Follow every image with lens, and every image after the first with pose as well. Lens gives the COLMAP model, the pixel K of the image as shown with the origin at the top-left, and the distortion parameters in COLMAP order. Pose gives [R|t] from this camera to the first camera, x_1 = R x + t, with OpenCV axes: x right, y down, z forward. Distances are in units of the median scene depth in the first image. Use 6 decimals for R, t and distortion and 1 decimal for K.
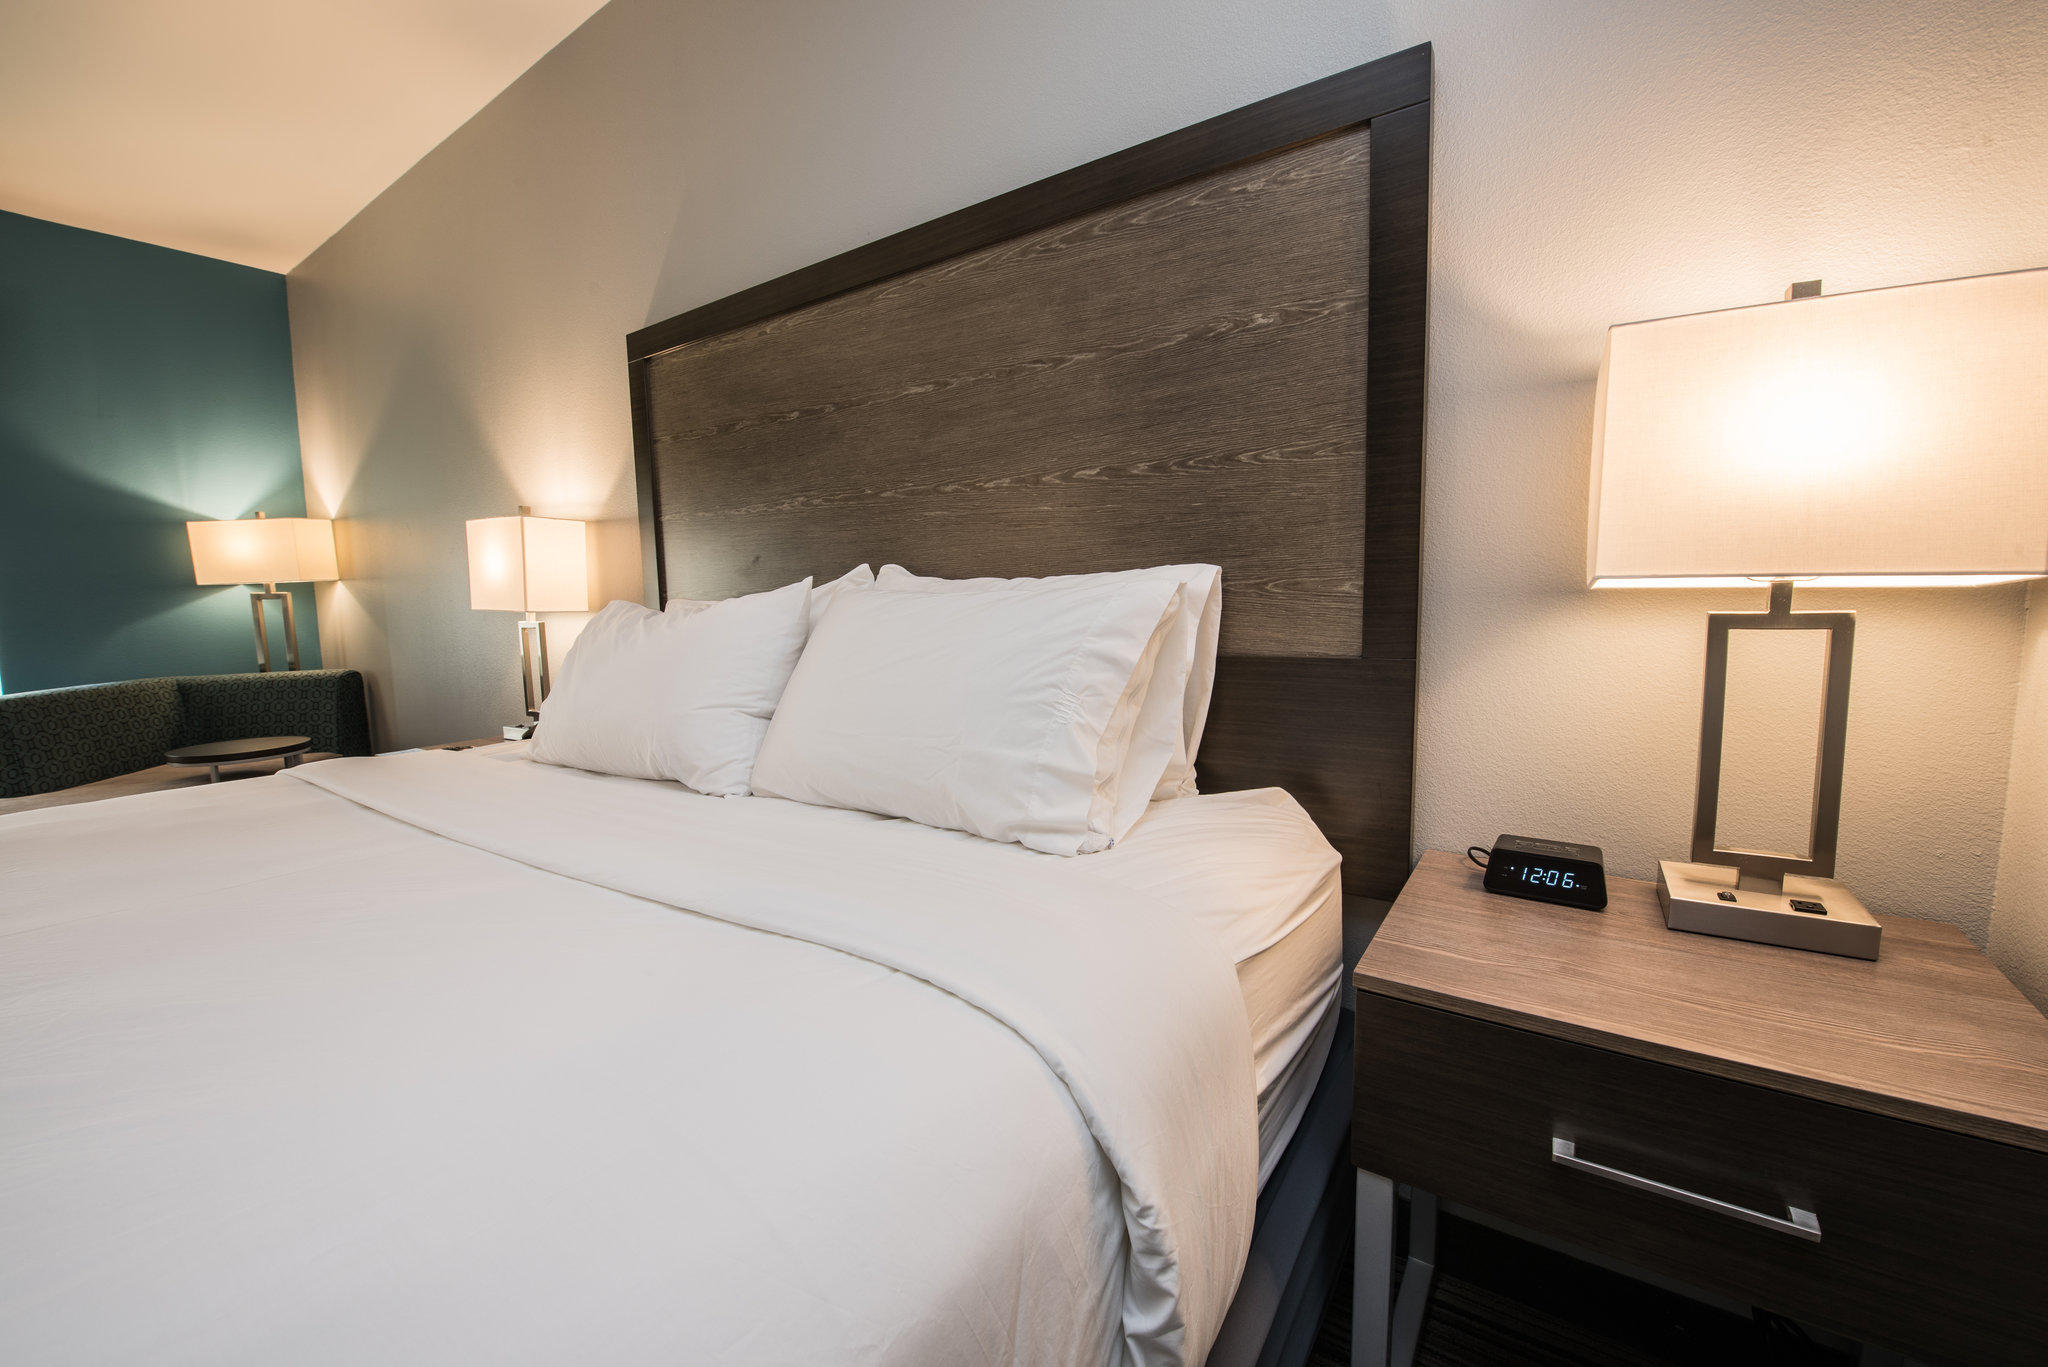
lens RADIAL K [[806.8, 0, 1030.5], [0, 806.8, 682.1], [0, 0, 1]] dist [-0.012289, -0.000178]
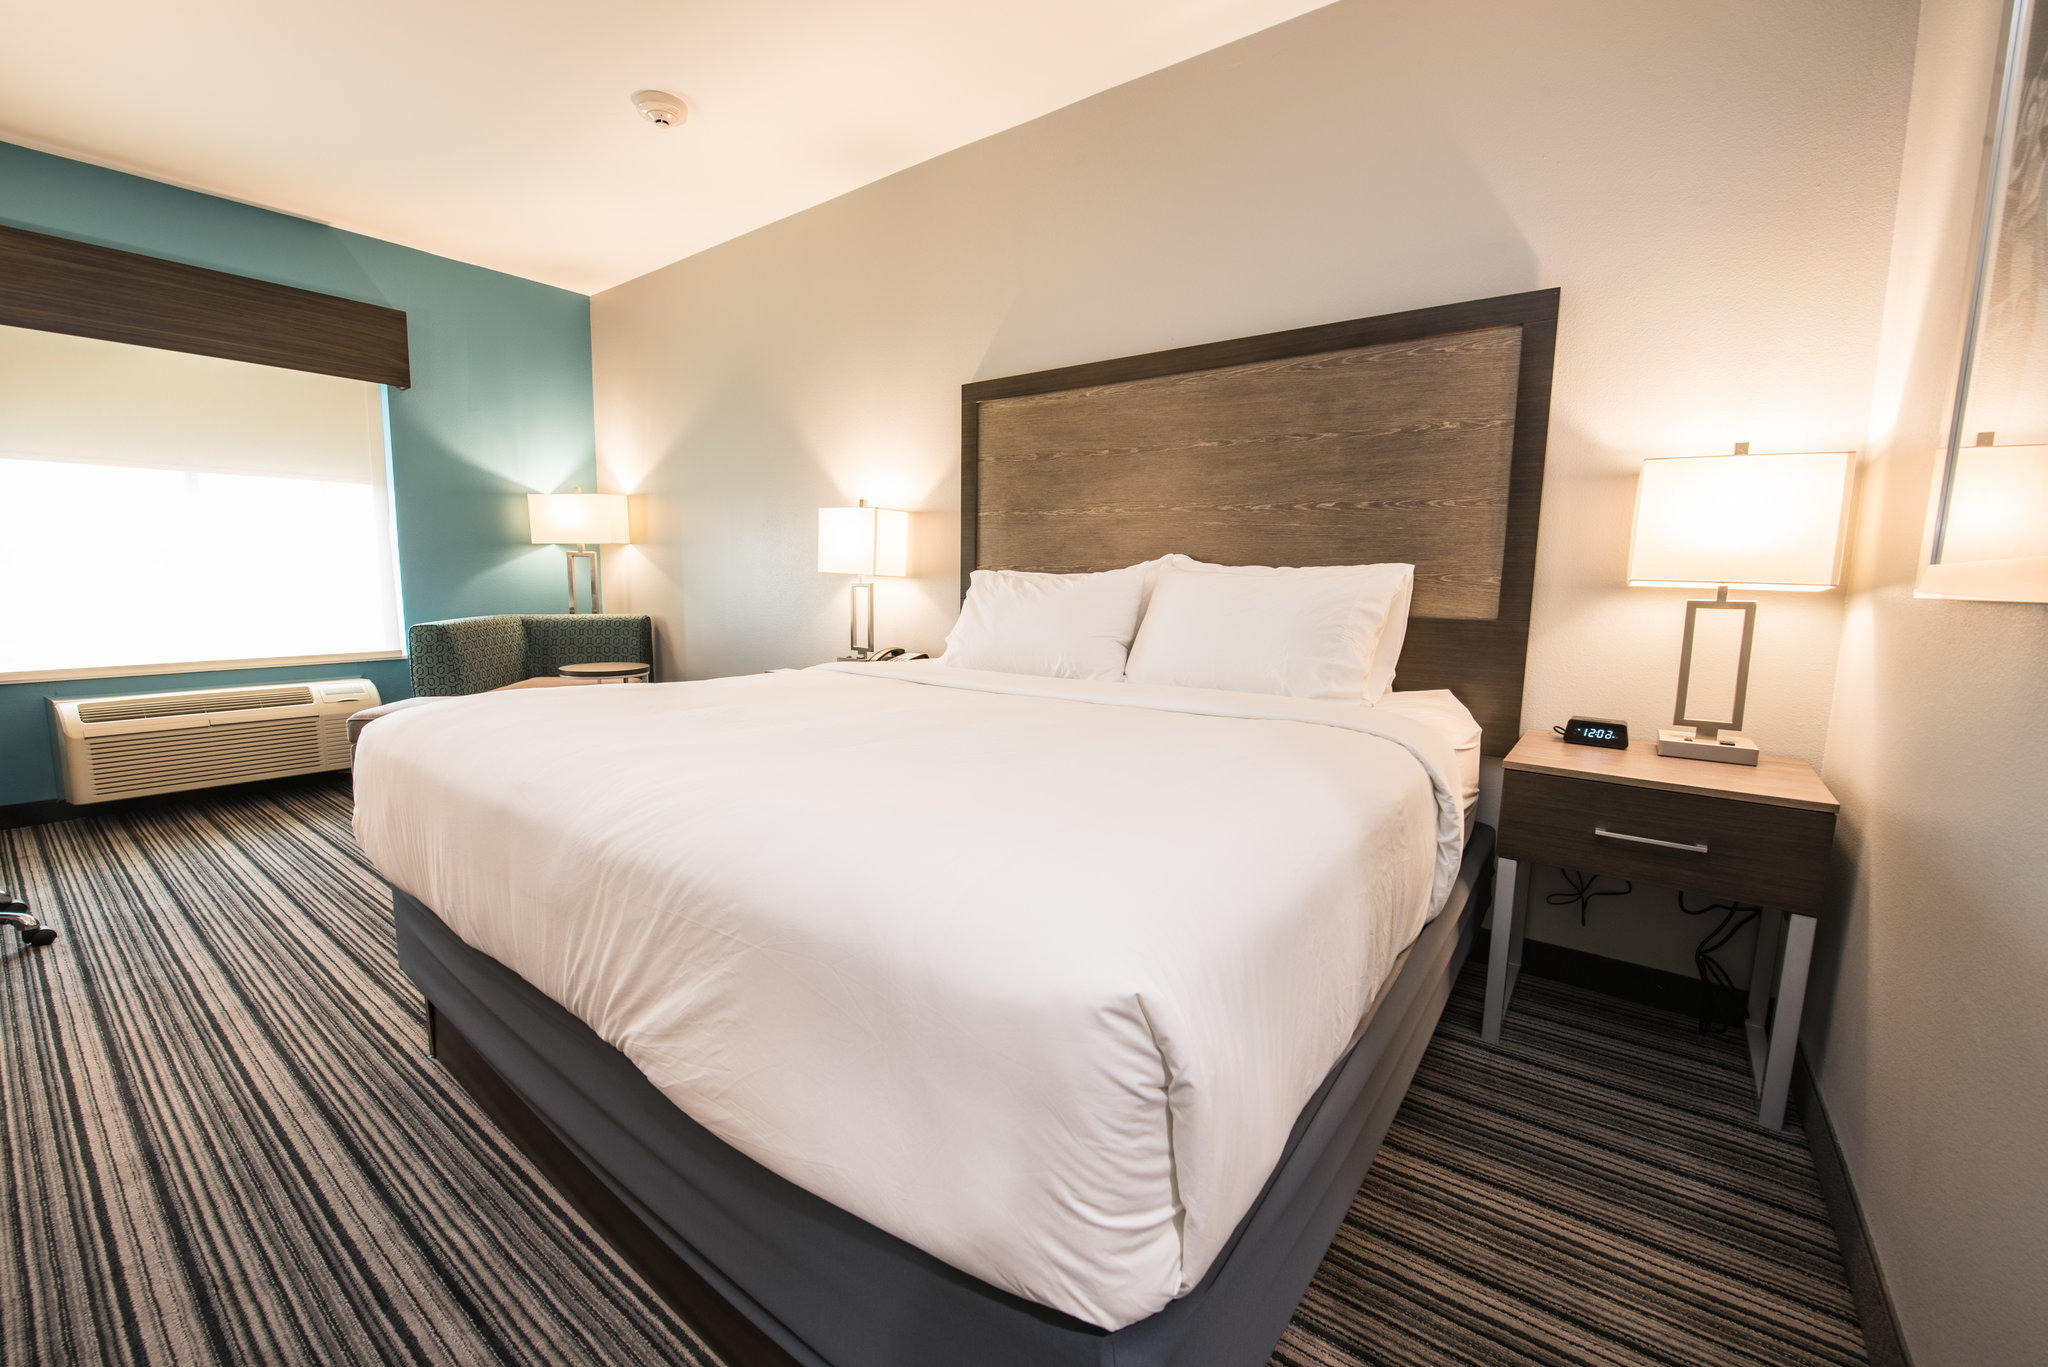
lens RADIAL K [[806.8, 0, 1033.8], [0, 806.8, 686.0], [0, 0, 1]] dist [-0.012289, -0.000178]
pose [[0.998568, 0.041163, -0.034171, -0.523503], [-0.040086, 0.998695, 0.031630, 0.096185], [0.035429, -0.030215, 0.998915, -0.784411]]
